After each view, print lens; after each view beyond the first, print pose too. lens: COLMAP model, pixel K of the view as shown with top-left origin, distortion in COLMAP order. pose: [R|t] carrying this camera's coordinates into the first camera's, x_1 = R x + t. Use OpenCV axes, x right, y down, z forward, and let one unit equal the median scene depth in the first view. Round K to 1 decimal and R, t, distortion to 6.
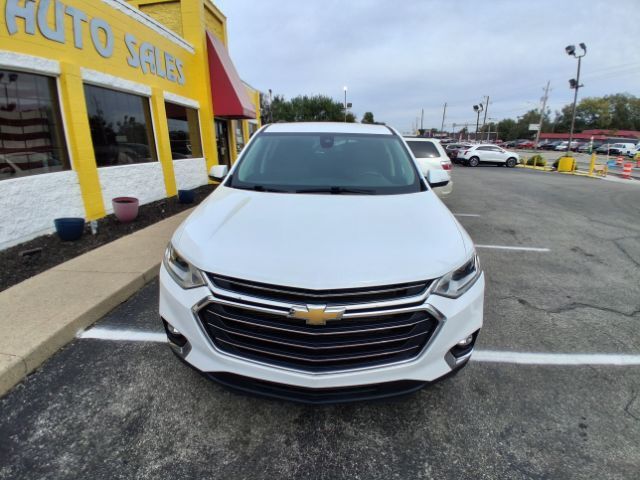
lens RADIAL K [[317.9, 0, 321.5], [0, 317.9, 243.6], [0, 0, 1]] dist [-0.000939, -0.039656]
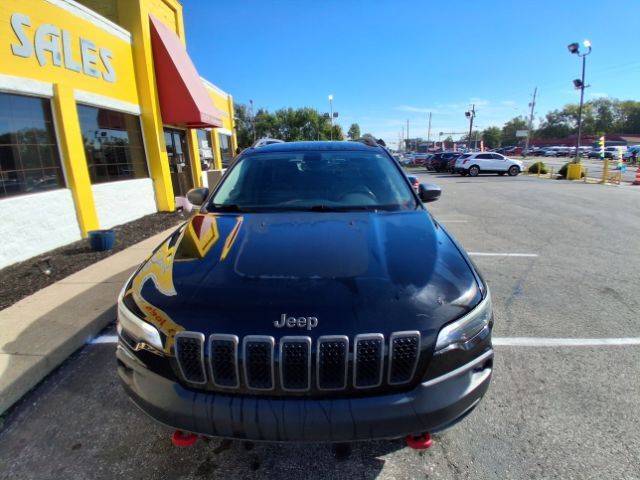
lens RADIAL K [[315.9, 0, 320.7], [0, 315.9, 244.0], [0, 0, 1]] dist [-0.002421, -0.038145]
pose [[0.999041, -0.033966, 0.027614, 0.006238], [0.034855, 0.998868, -0.032361, -0.039003], [-0.026484, 0.033292, 0.999095, 0.125373]]
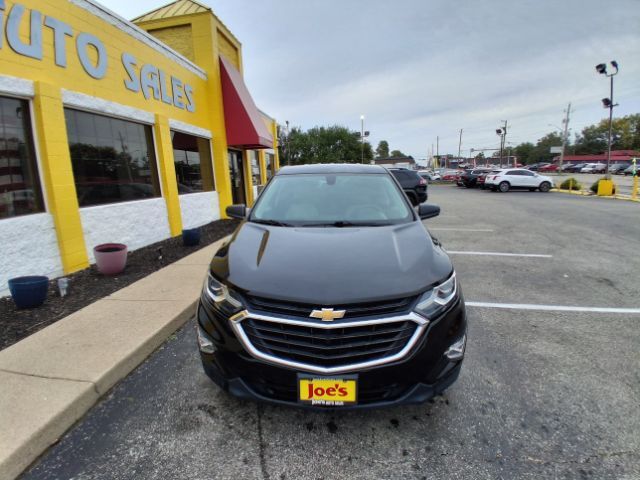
lens RADIAL K [[317.9, 0, 321.5], [0, 317.9, 243.6], [0, 0, 1]] dist [-0.000939, -0.039656]
pose [[0.998557, -0.015253, -0.051492, -0.013317], [0.010815, 0.996289, -0.085387, -0.021282], [0.052603, 0.084707, 0.995016, 0.066582]]
